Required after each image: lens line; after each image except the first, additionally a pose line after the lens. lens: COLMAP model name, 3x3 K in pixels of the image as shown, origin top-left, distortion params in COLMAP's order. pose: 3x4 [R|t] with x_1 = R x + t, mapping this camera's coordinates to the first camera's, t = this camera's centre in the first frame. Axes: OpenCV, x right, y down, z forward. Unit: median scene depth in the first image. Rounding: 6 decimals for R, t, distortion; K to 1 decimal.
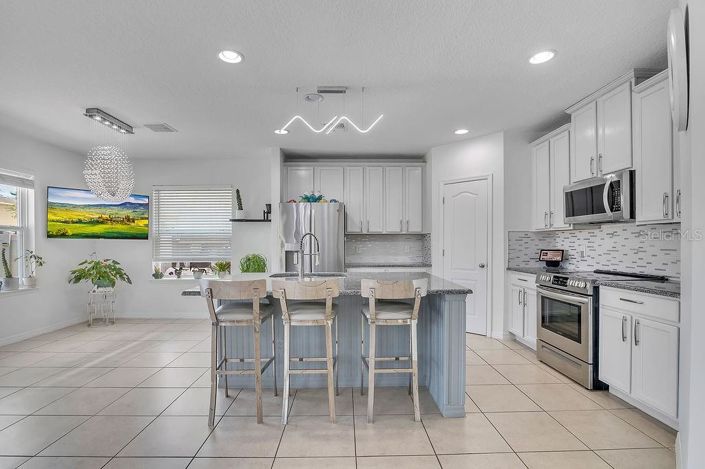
lens RADIAL K [[332.1, 0, 356.6], [0, 332.1, 247.7], [0, 0, 1]] dist [-0.010586, 0.000363]
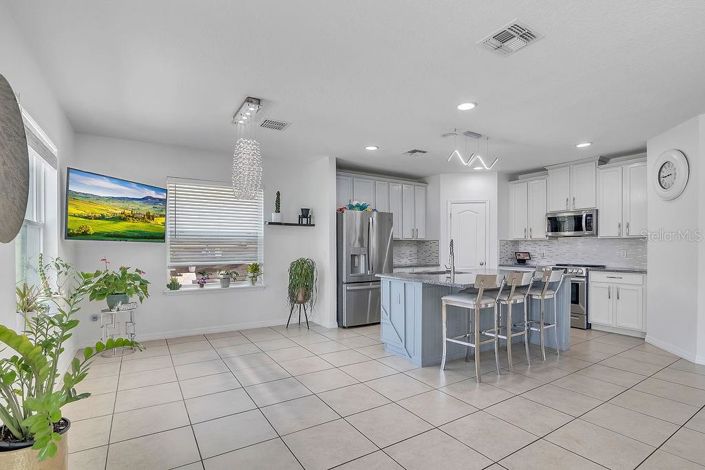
lens RADIAL K [[332.1, 0, 342.8], [0, 332.1, 250.4], [0, 0, 1]] dist [-0.010586, 0.000363]
pose [[0.872681, 0.000264, 0.488290, -0.760937], [0.000740, 0.999998, -0.001863, 0.000431], [-0.488290, 0.001987, 0.872679, 0.045564]]
